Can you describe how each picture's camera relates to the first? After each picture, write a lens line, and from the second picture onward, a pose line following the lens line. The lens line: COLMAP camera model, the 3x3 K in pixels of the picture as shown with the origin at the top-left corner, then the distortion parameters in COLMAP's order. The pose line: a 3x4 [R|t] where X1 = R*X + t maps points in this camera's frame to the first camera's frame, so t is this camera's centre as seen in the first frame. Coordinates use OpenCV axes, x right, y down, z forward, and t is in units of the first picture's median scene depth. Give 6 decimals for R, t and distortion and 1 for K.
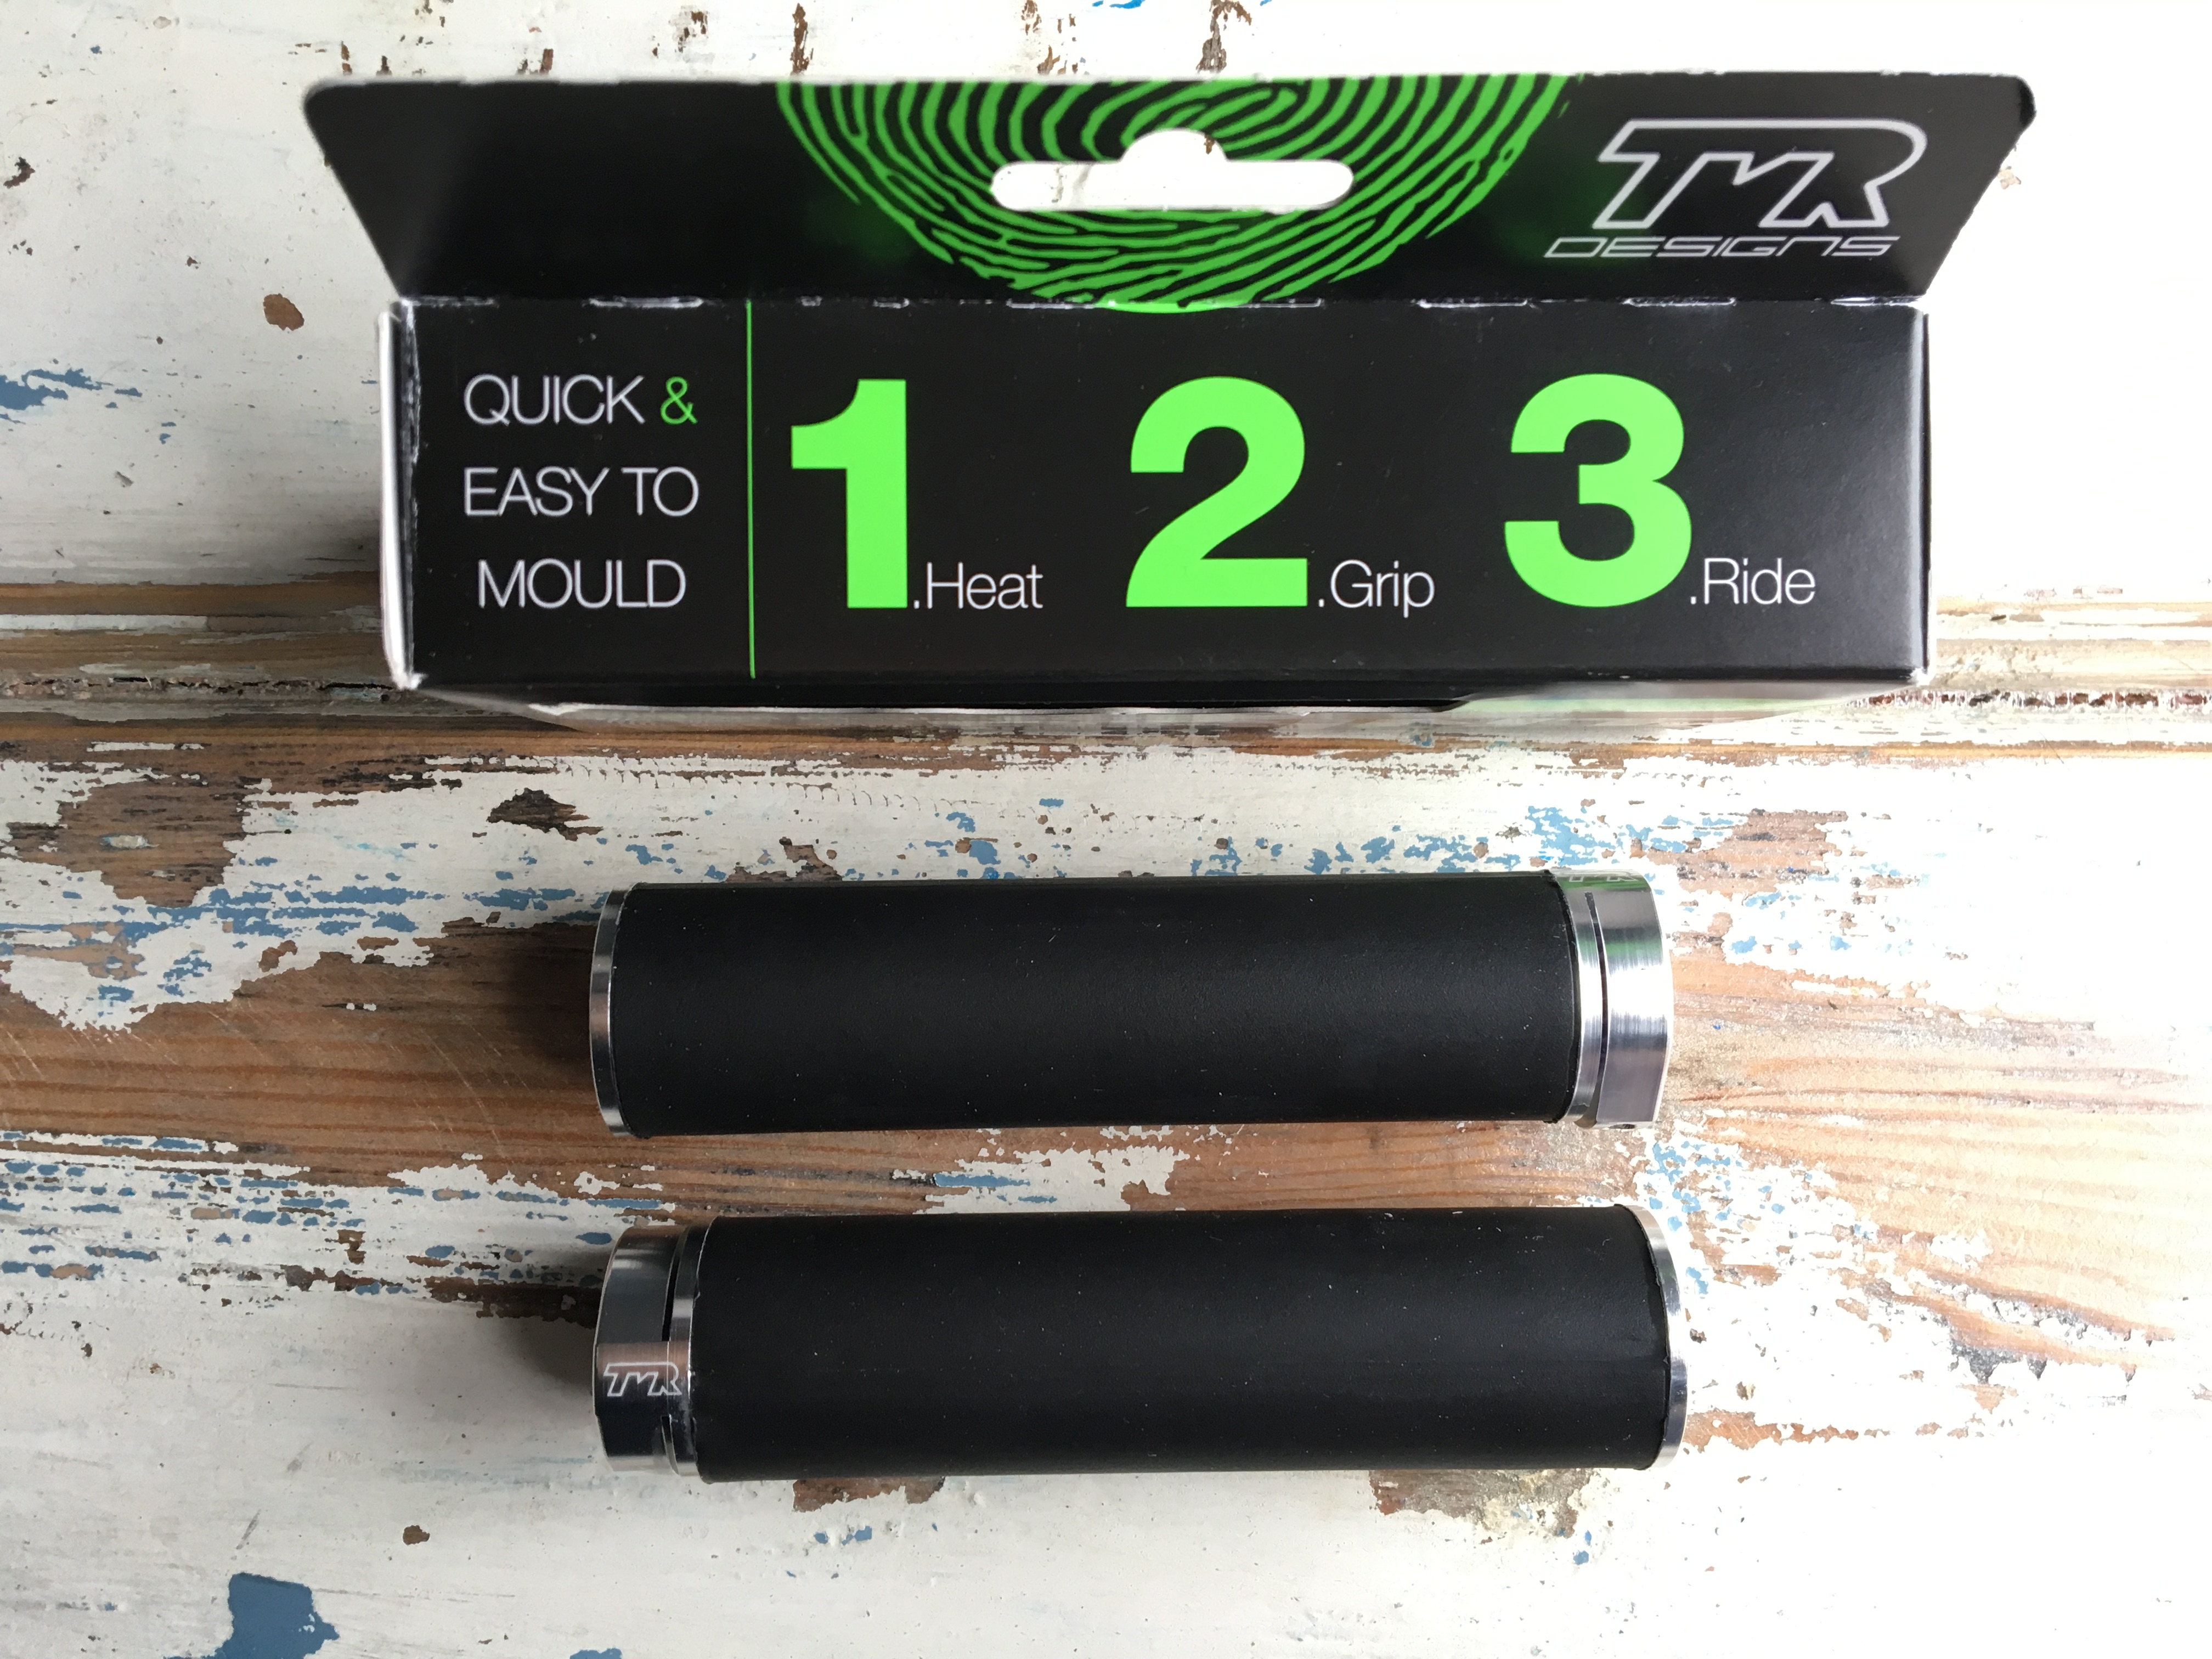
lens RADIAL K [[1850.0, 0, 1110.8], [0, 1850.0, 823.3], [0, 0, 1]] dist [0.029994, -0.057858]
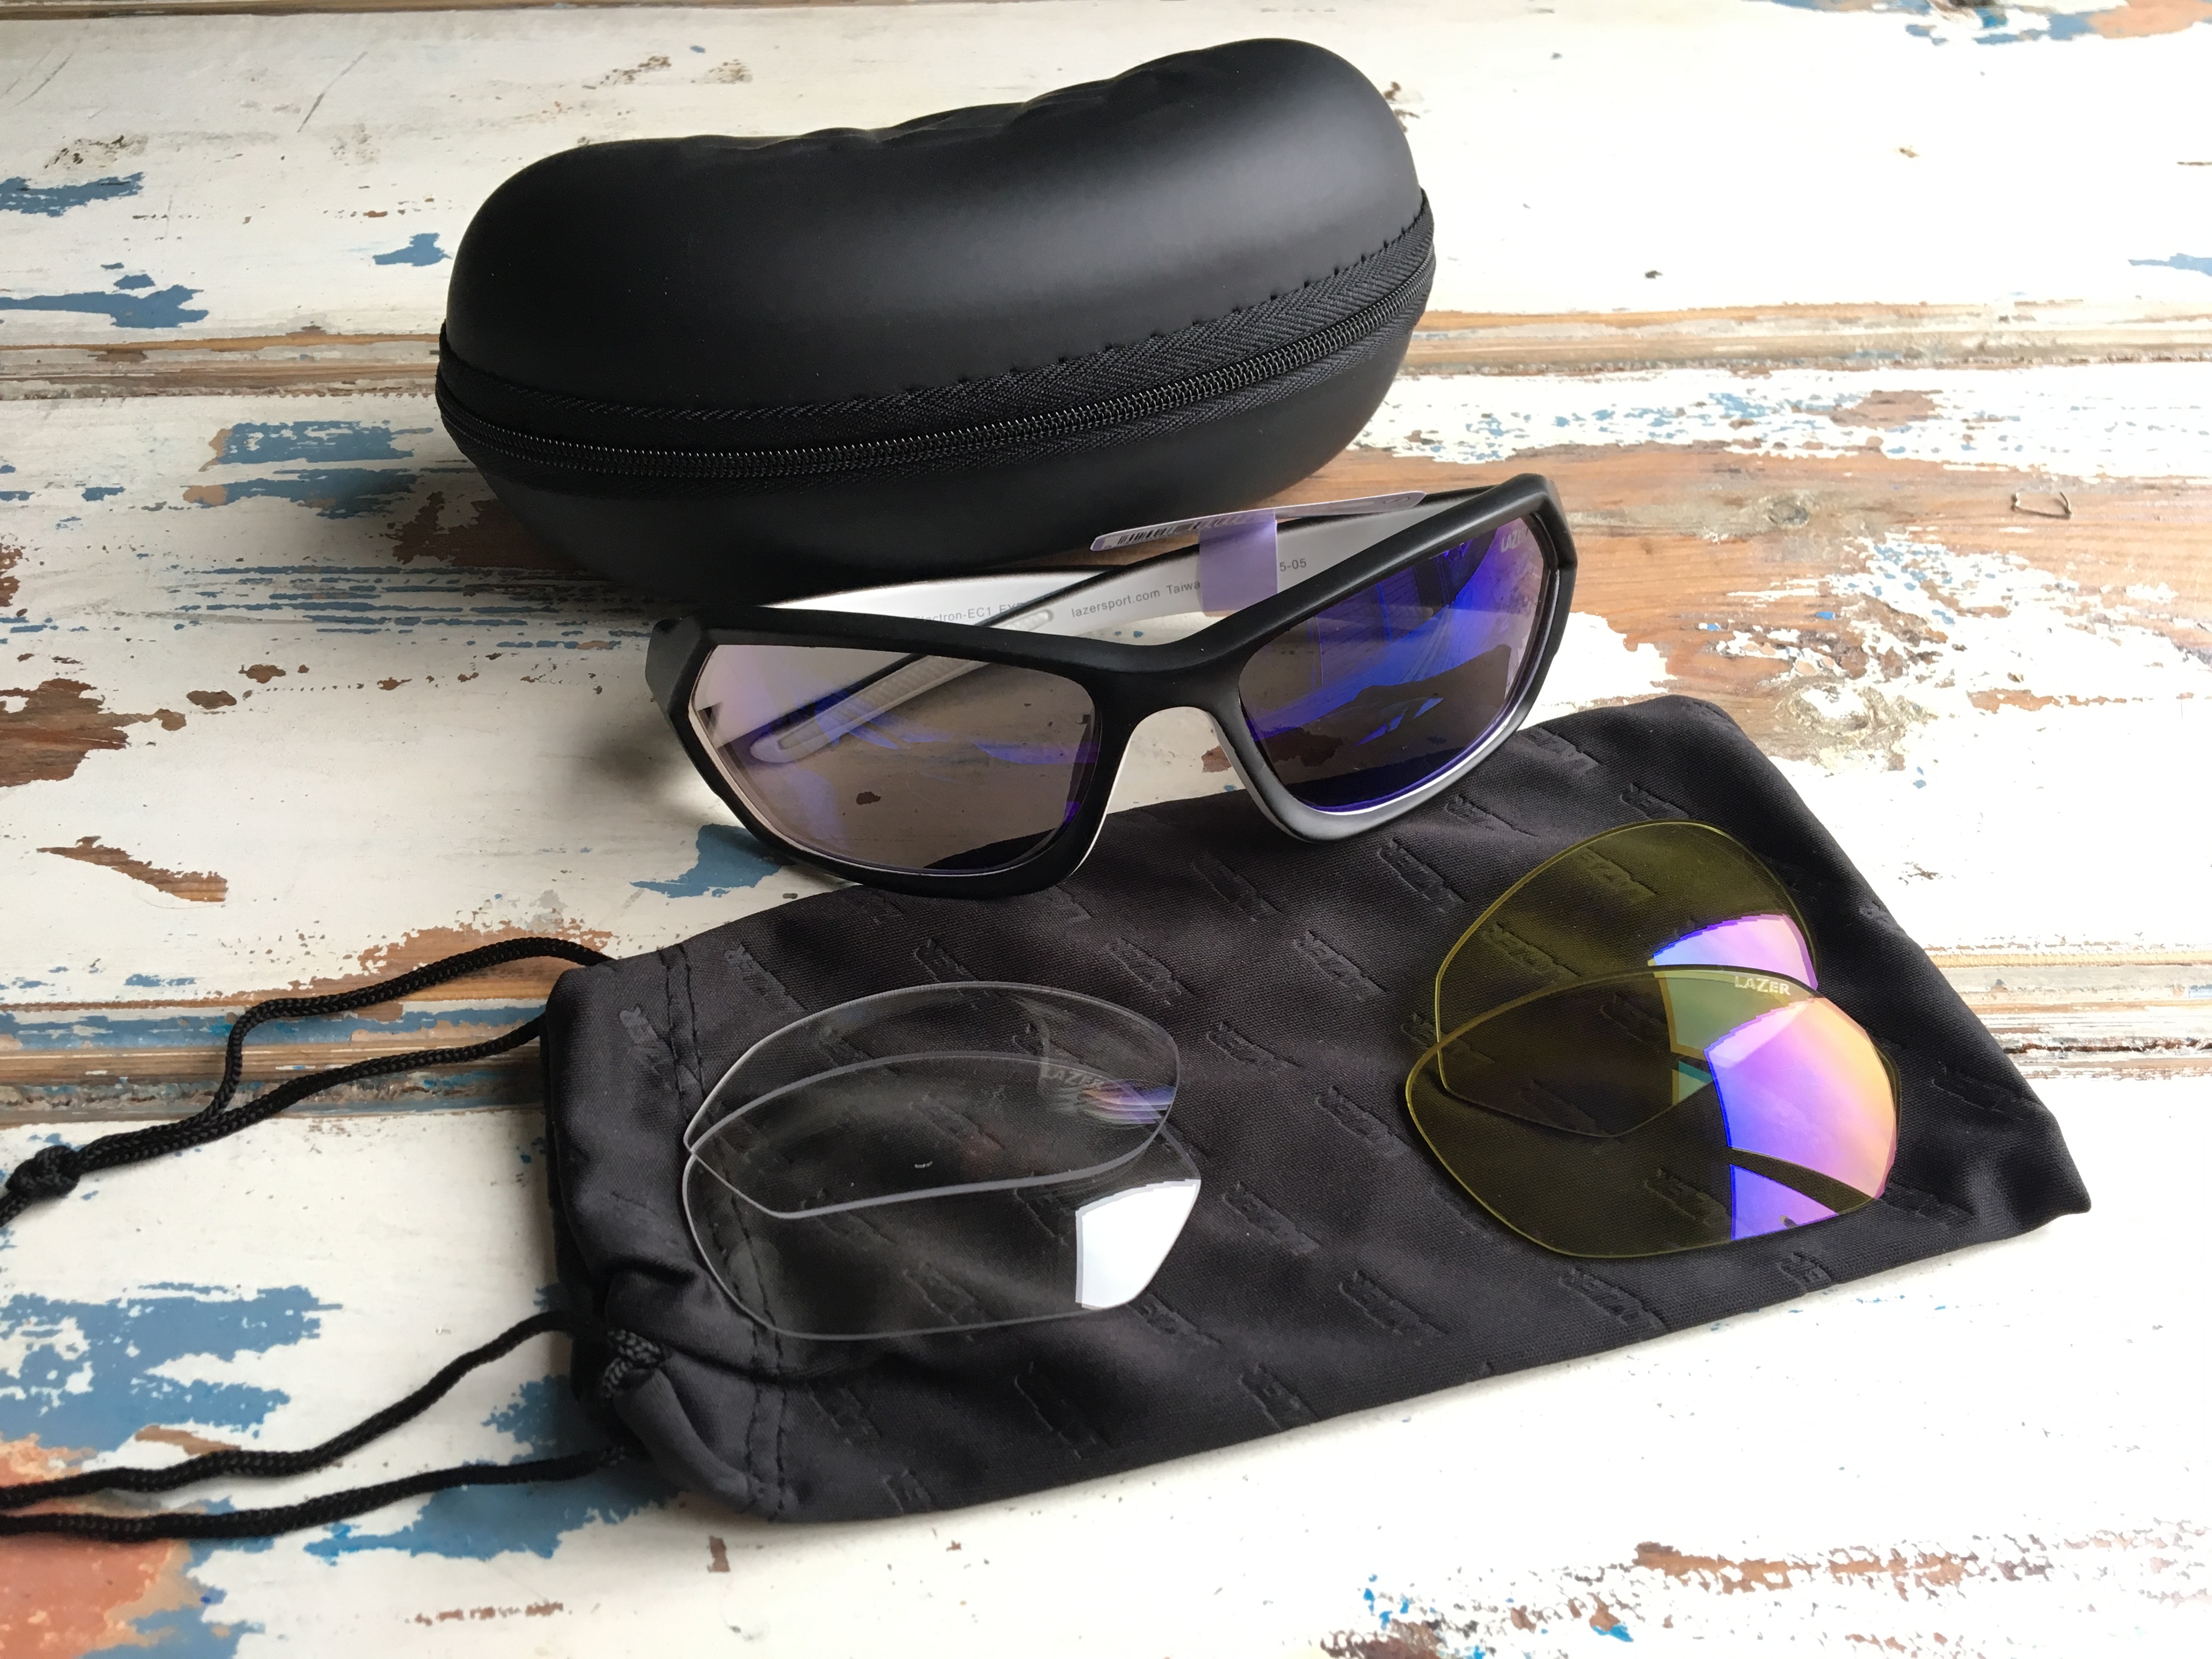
lens RADIAL K [[1892.6, 0, 1108.6], [0, 1892.6, 826.4], [0, 0, 1]] dist [0.048570, -0.083970]
pose [[0.999213, -0.038565, 0.009282, -0.241161], [0.034940, 0.744932, -0.666224, 1.158158], [0.018778, 0.666024, 0.745693, 0.164951]]
